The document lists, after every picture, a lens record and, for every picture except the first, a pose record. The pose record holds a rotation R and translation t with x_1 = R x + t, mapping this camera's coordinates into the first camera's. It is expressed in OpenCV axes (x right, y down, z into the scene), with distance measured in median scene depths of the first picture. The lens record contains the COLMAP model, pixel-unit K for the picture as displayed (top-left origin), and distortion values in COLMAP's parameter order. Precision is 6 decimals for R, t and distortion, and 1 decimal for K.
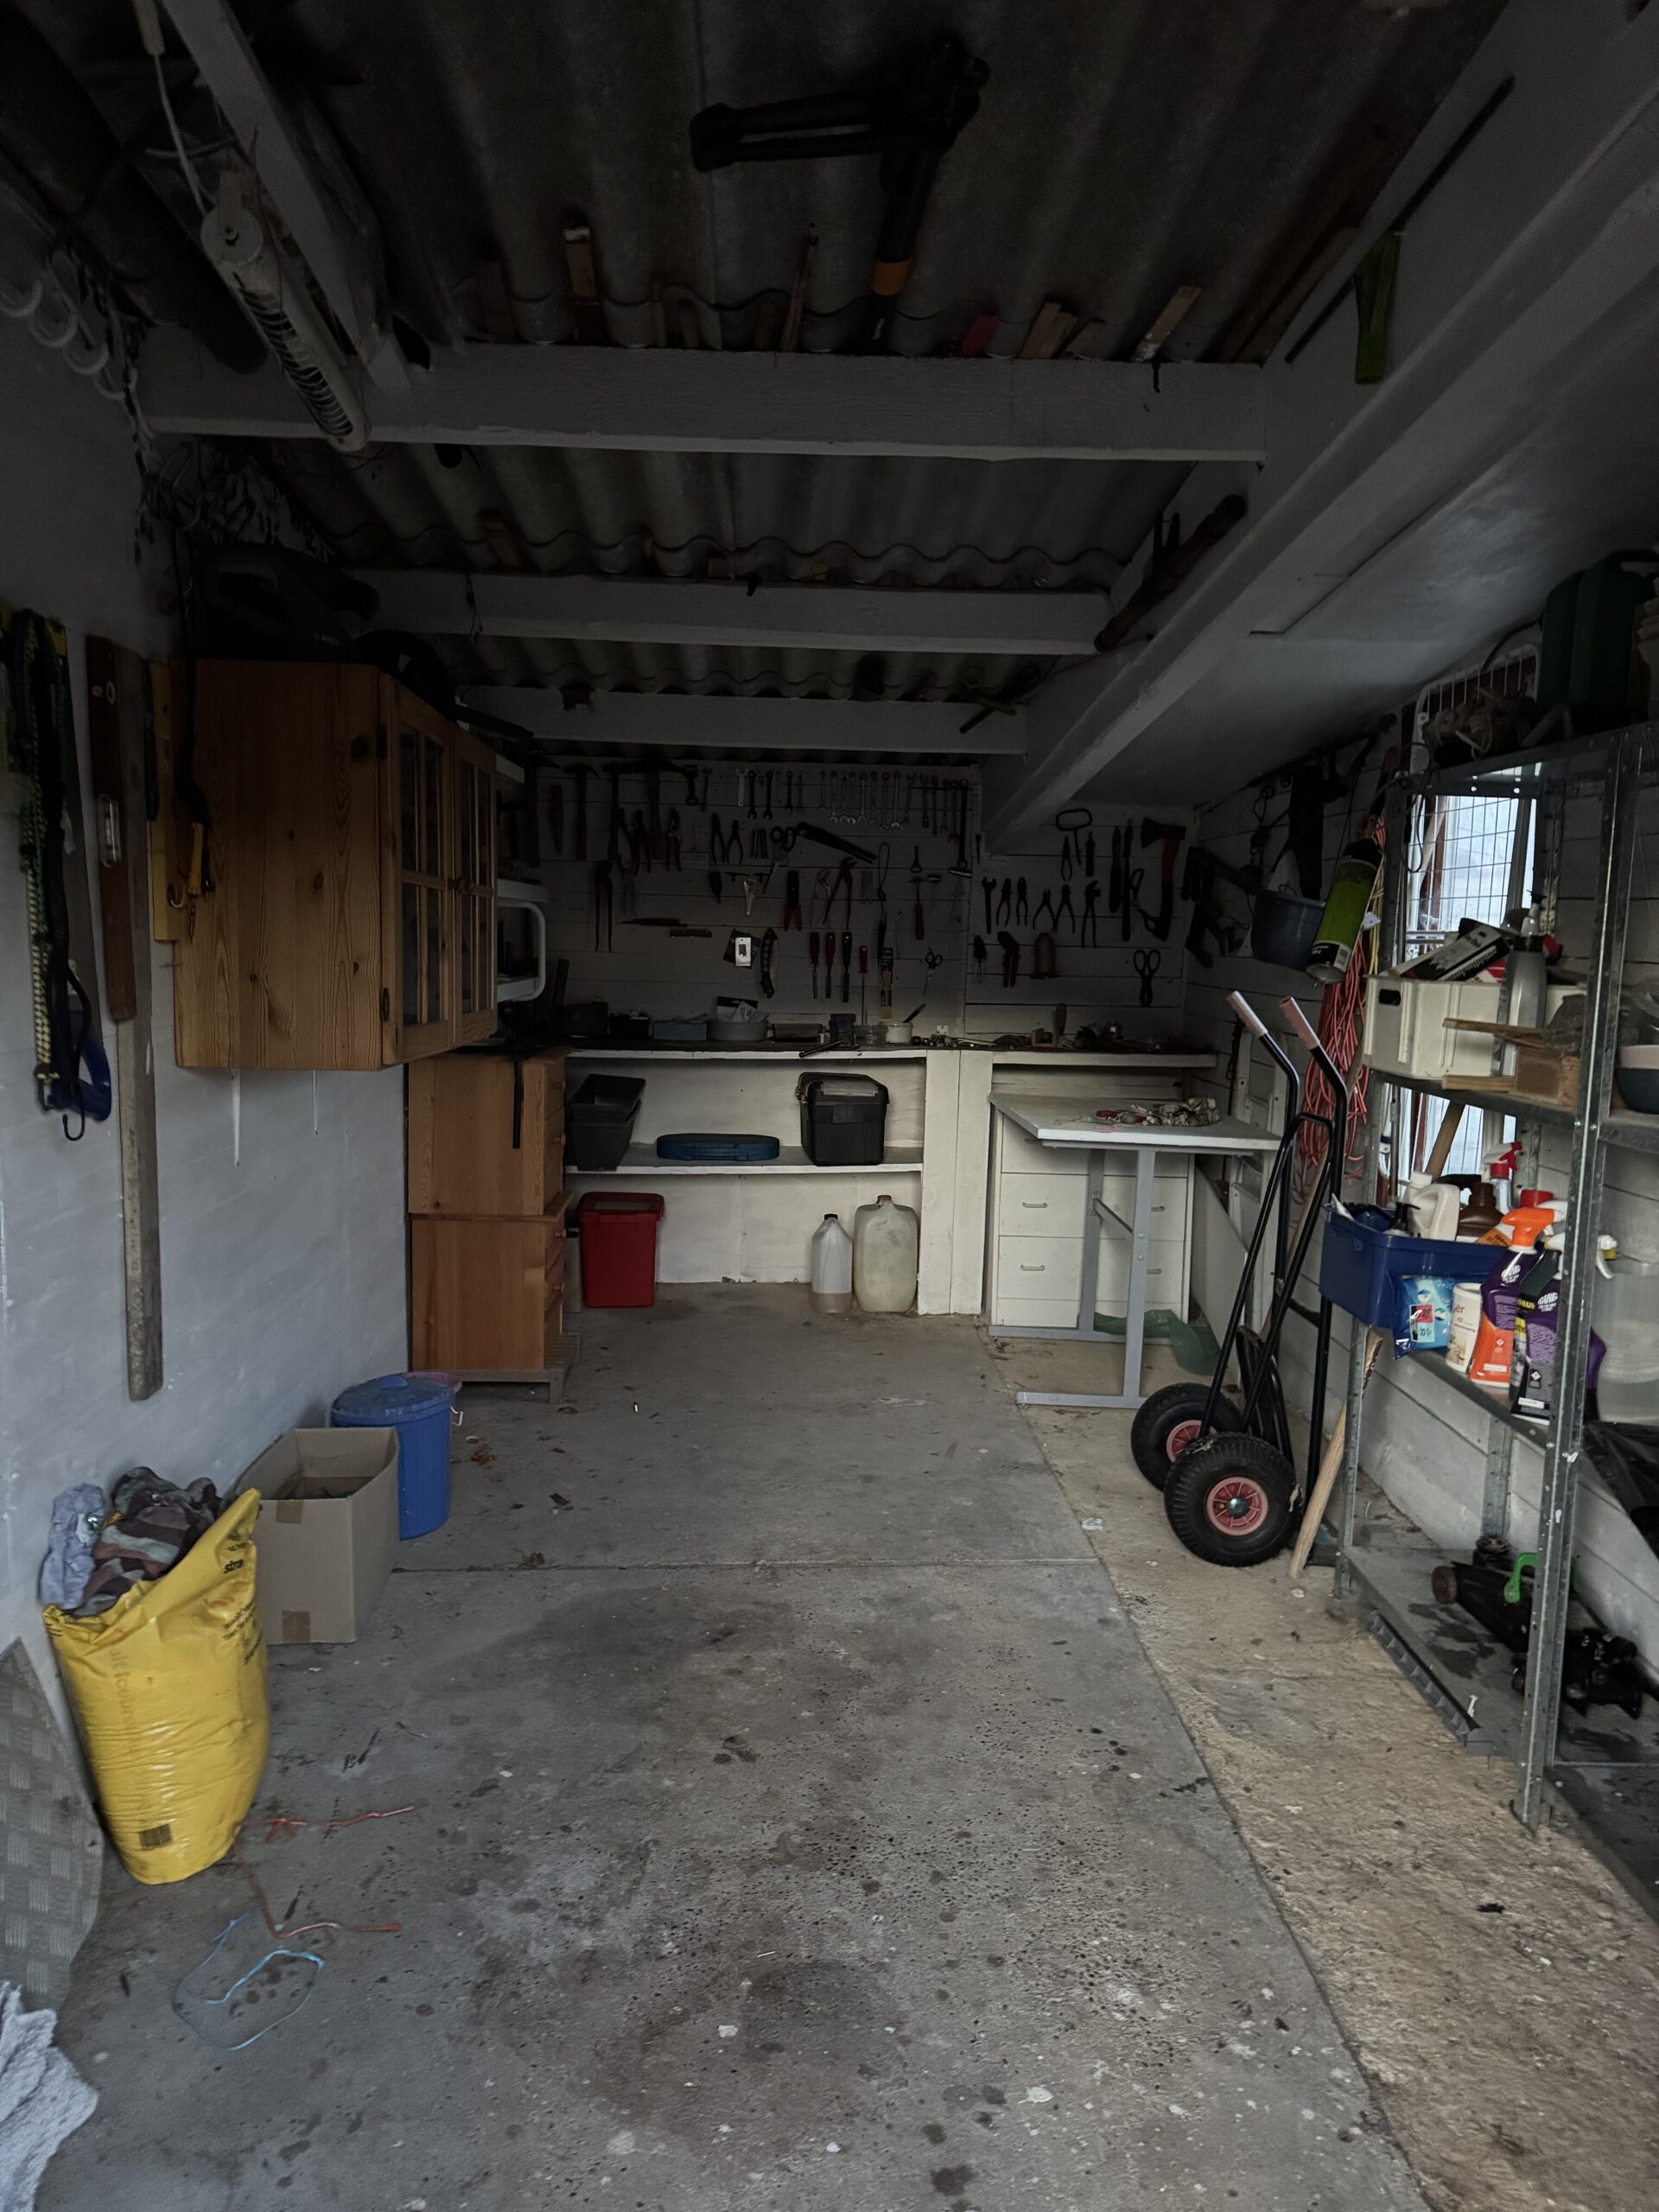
lens RADIAL K [[1539.9, 0, 827.5], [0, 1539.9, 1105.9], [0, 0, 1]] dist [-0.005188, -0.000865]
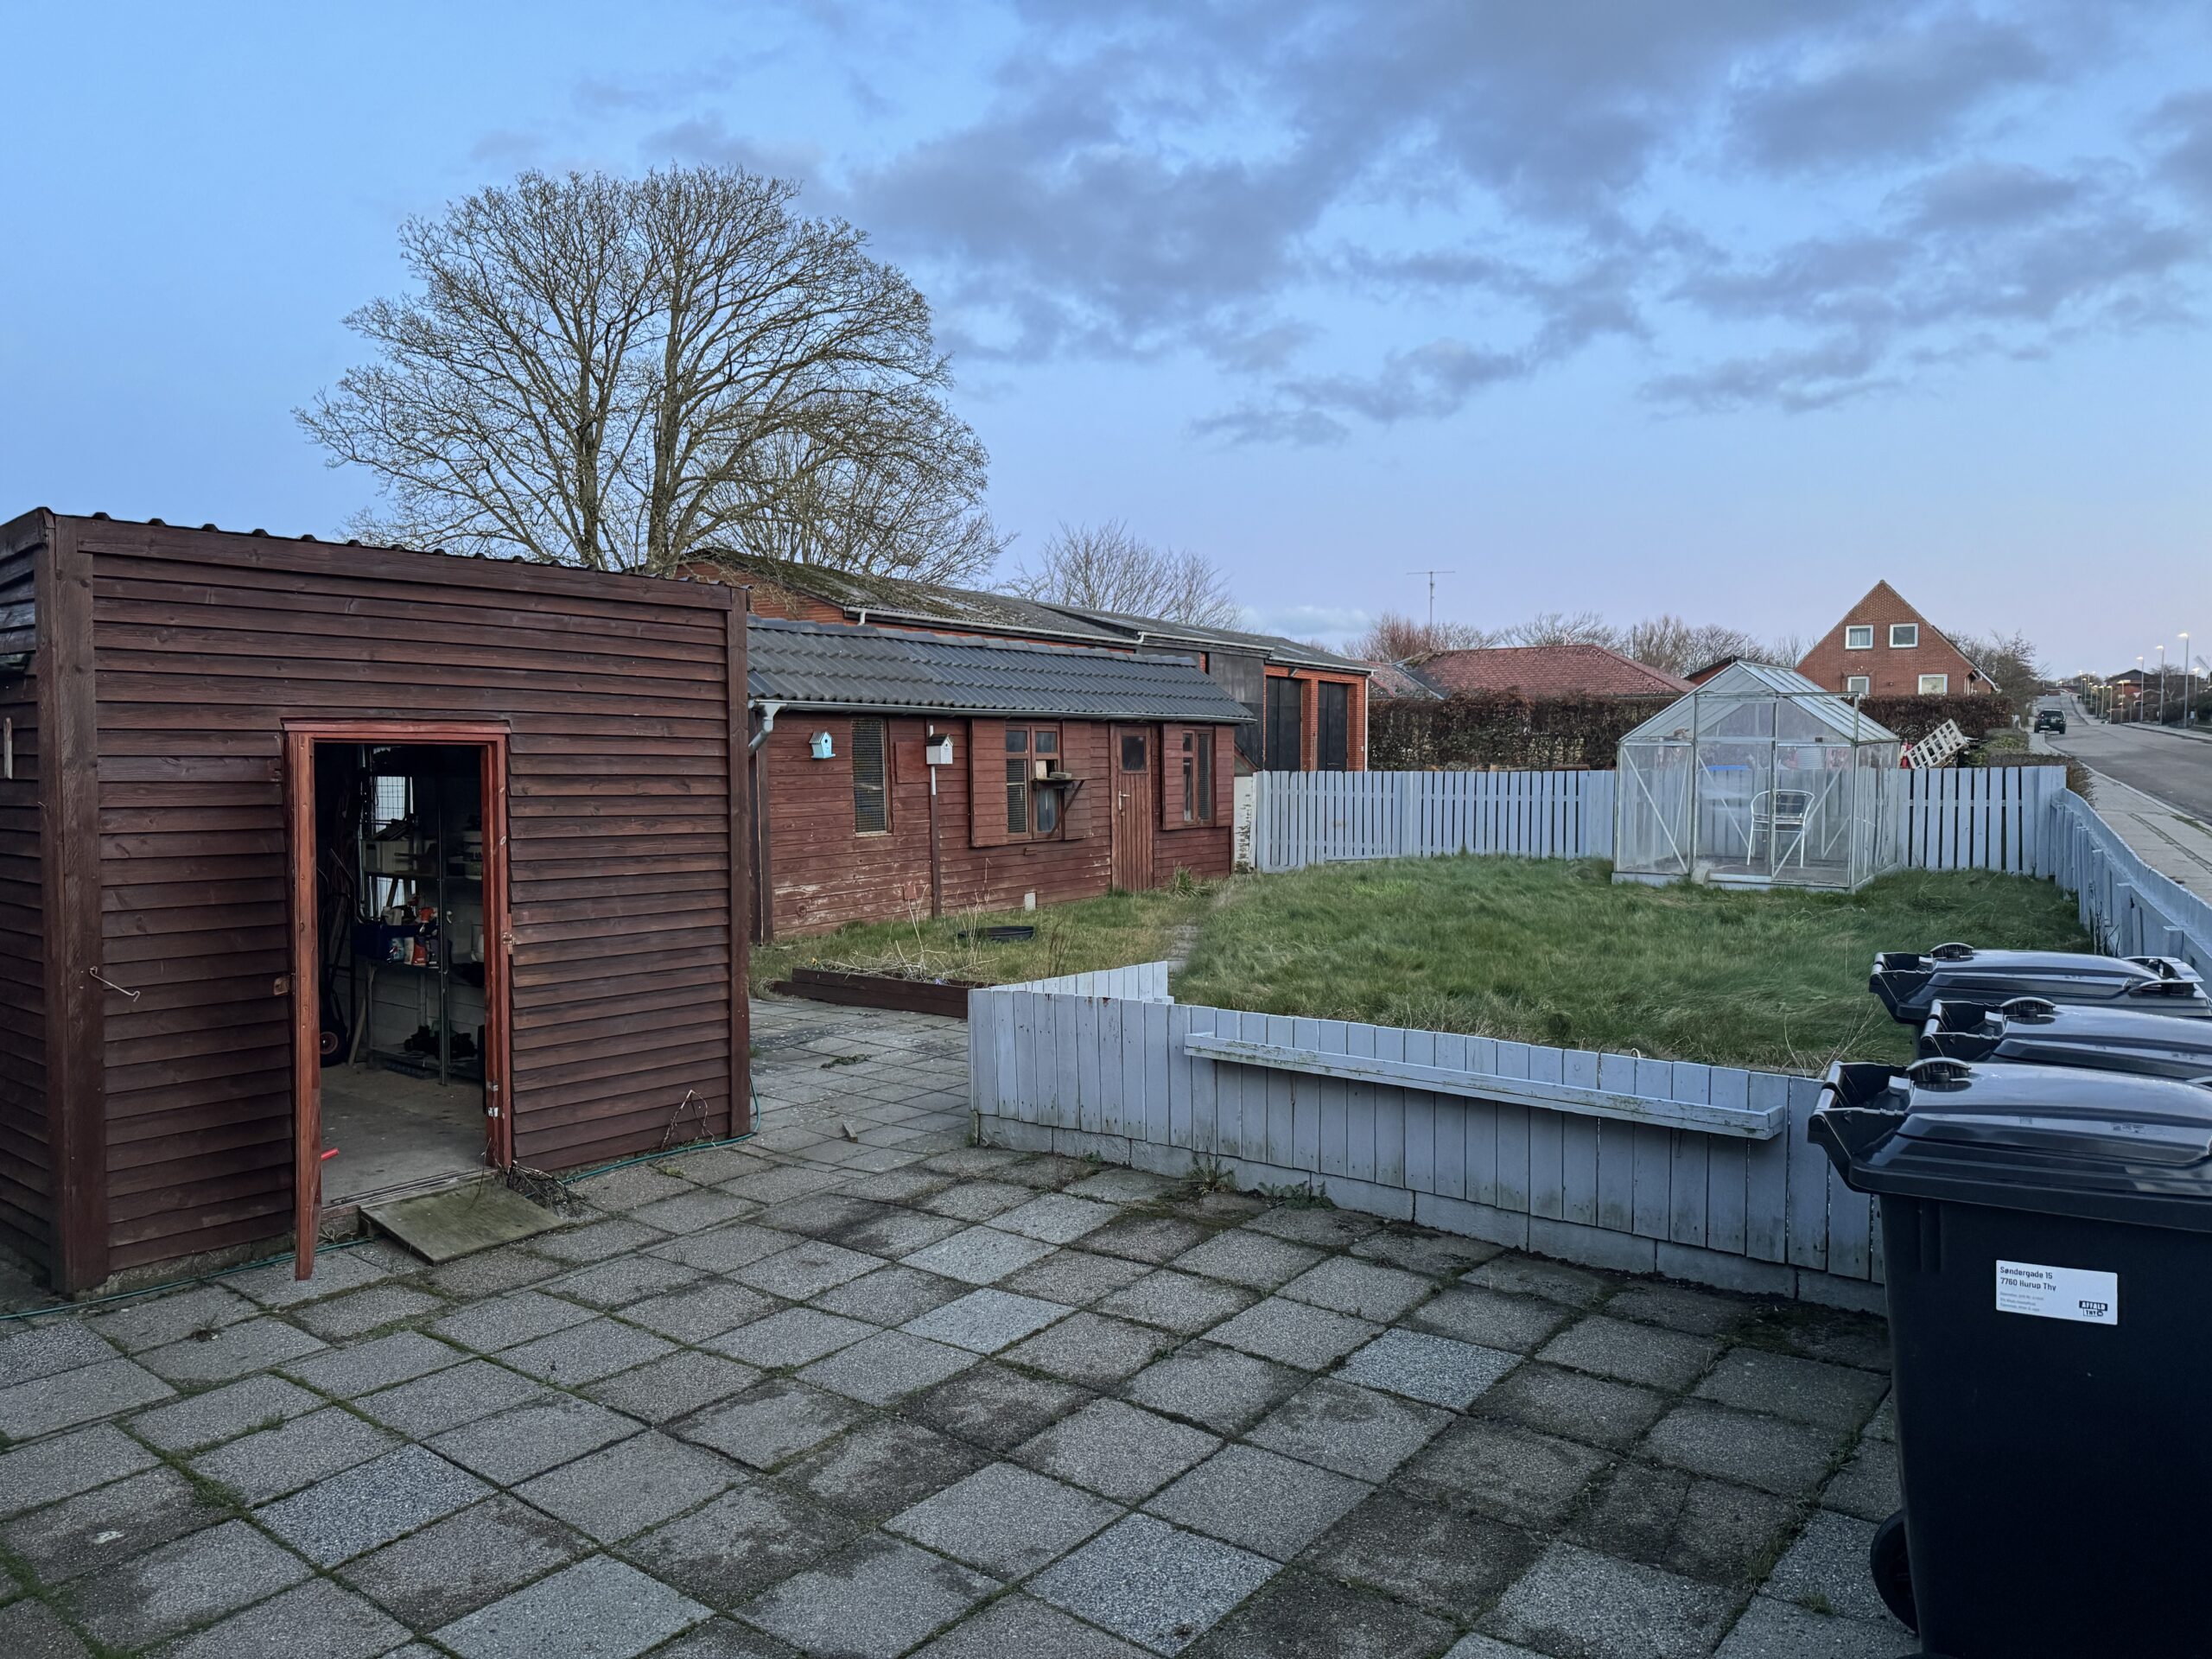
lens RADIAL K [[1539.9, 0, 1104.9], [0, 1539.9, 834.5], [0, 0, 1]] dist [-0.005188, -0.000865]
pose [[0.647279, -0.048172, 0.760730, -0.984063], [0.112296, 0.993138, -0.032660, 0.162815], [-0.753936, 0.106568, 0.648247, -2.007697]]
